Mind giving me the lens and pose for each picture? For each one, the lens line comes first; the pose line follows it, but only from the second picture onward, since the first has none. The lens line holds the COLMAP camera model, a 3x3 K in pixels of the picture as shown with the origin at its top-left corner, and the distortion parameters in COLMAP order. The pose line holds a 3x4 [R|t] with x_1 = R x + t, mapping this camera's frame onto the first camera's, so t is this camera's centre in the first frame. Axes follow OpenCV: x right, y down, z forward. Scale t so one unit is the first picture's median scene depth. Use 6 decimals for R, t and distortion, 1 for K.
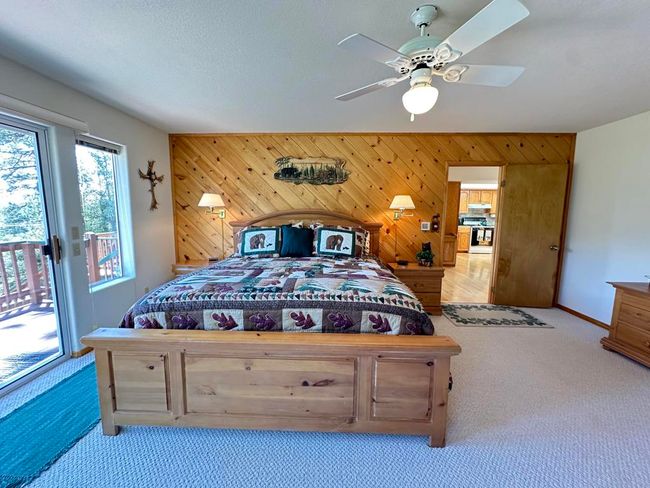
lens RADIAL K [[259.7, 0, 325.2], [0, 259.7, 242.5], [0, 0, 1]] dist [-0.002600, 0.000096]
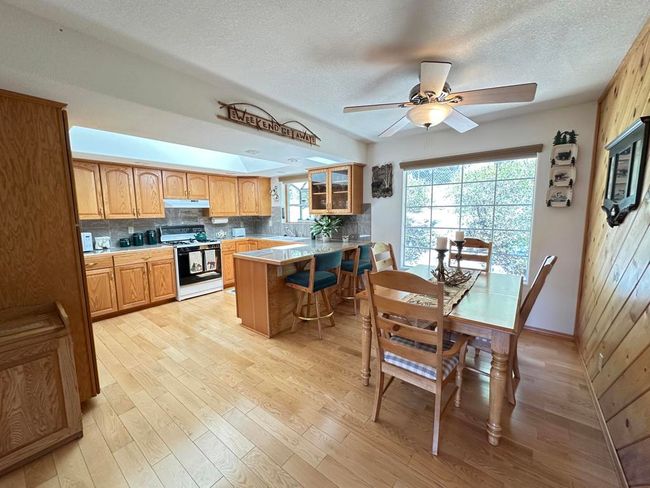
lens RADIAL K [[259.7, 0, 324.8], [0, 259.7, 242.7], [0, 0, 1]] dist [-0.002600, 0.000096]
pose [[0.592108, -0.109480, 0.798387, 0.341277], [0.116773, 0.991928, 0.049417, -0.057927], [-0.797353, 0.063970, 0.600113, 0.487936]]
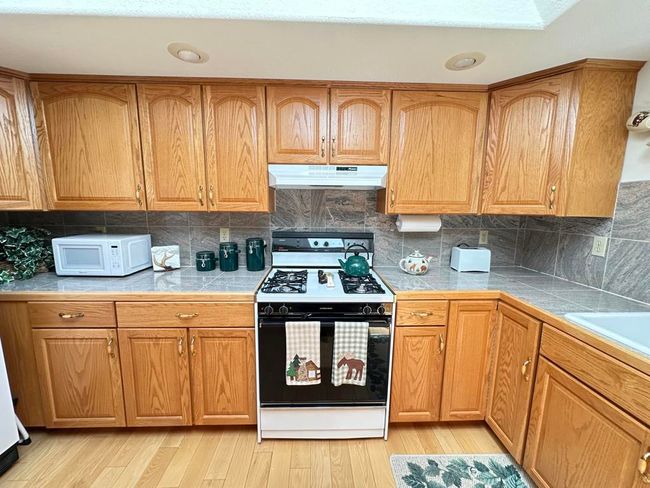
lens RADIAL K [[259.7, 0, 322.7], [0, 259.7, 242.4], [0, 0, 1]] dist [-0.002600, 0.000096]
pose [[0.997932, -0.006596, 0.063935, 0.582838], [0.005607, 0.999862, 0.015642, -0.095059], [-0.064030, -0.015251, 0.997831, 0.816473]]
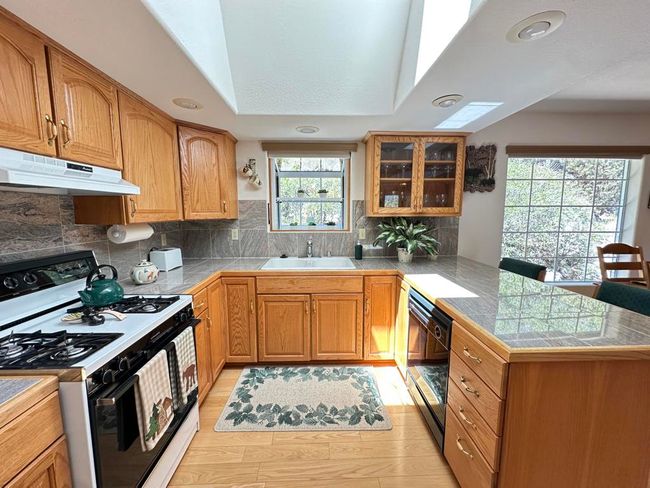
lens RADIAL K [[259.7, 0, 326.0], [0, 259.7, 242.7], [0, 0, 1]] dist [-0.002600, 0.000096]
pose [[-0.065129, -0.127996, 0.989634, 0.458382], [0.126566, 0.982670, 0.135425, -0.107787], [-0.989818, 0.134074, -0.047800, 0.884951]]
